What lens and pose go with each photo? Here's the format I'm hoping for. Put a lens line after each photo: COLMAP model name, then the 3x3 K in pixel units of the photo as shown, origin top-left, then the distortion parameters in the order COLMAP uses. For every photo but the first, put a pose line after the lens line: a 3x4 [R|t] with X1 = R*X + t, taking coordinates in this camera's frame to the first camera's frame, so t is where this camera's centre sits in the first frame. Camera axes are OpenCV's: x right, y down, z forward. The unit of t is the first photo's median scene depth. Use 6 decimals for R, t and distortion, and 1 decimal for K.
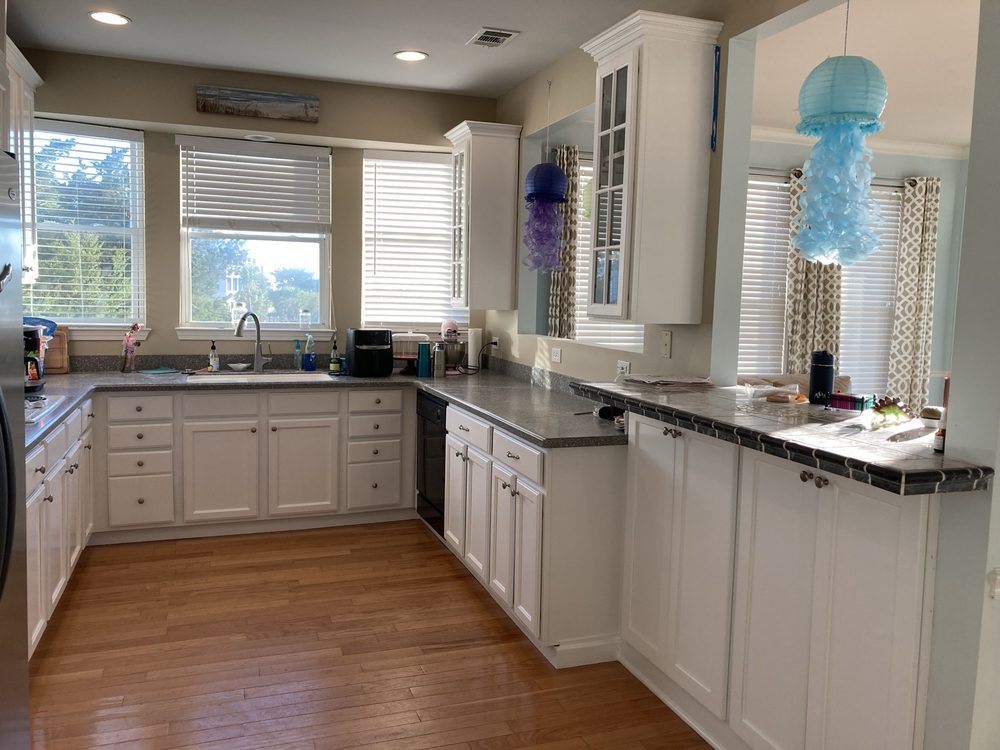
lens RADIAL K [[804.5, 0, 500.0], [0, 804.5, 375.0], [0, 0, 1]] dist [-0.037895, -0.000351]
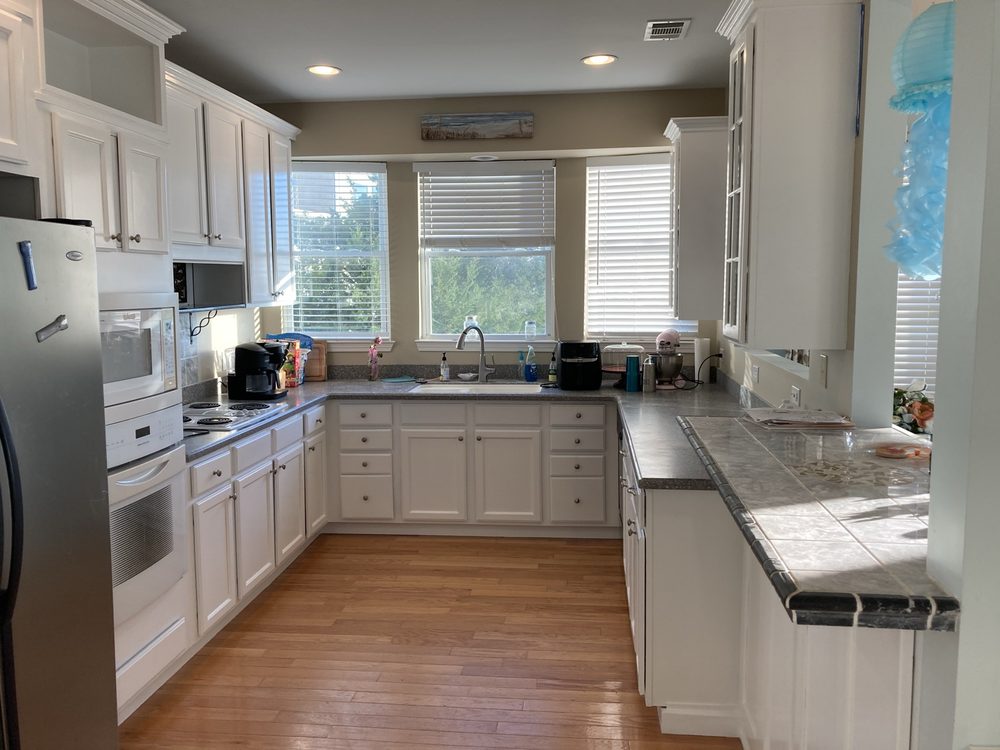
lens RADIAL K [[793.7, 0, 498.9], [0, 793.7, 369.6], [0, 0, 1]] dist [0.086966, -0.382489]
pose [[0.891908, 0.014785, -0.451975, 0.201385], [-0.013265, 0.999891, 0.006531, -0.028912], [0.452022, 0.000170, 0.892007, 0.084157]]
